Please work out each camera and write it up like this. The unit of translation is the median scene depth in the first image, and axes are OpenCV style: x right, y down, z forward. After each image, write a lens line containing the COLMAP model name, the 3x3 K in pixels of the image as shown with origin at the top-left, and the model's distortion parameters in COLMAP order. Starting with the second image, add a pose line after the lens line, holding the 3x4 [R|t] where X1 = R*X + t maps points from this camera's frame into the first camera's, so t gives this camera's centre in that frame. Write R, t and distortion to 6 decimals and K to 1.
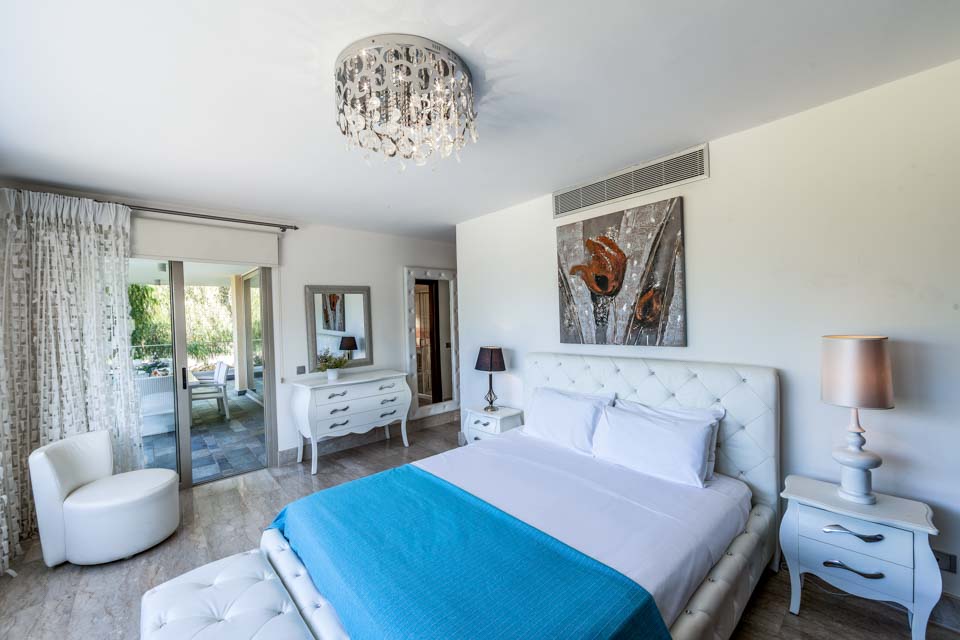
lens RADIAL K [[374.4, 0, 479.6], [0, 374.4, 320.9], [0, 0, 1]] dist [-0.001987, -0.000108]
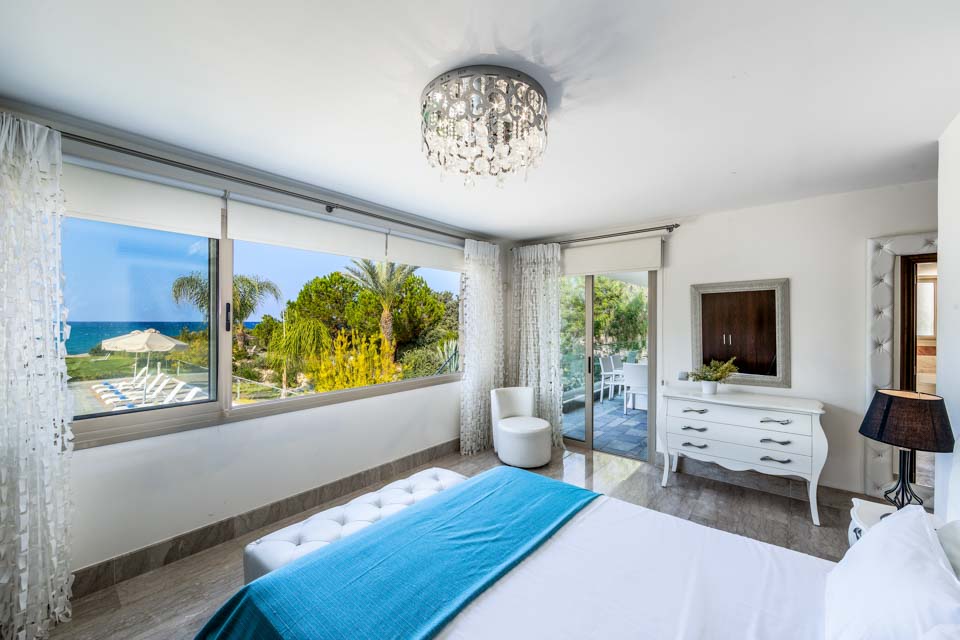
lens RADIAL K [[374.4, 0, 480.7], [0, 374.4, 320.2], [0, 0, 1]] dist [-0.001987, -0.000108]
pose [[0.149539, 0.023913, -0.988467, 0.383812], [-0.014505, 0.999653, 0.021989, -0.022145], [0.988650, 0.011049, 0.149834, 0.370813]]
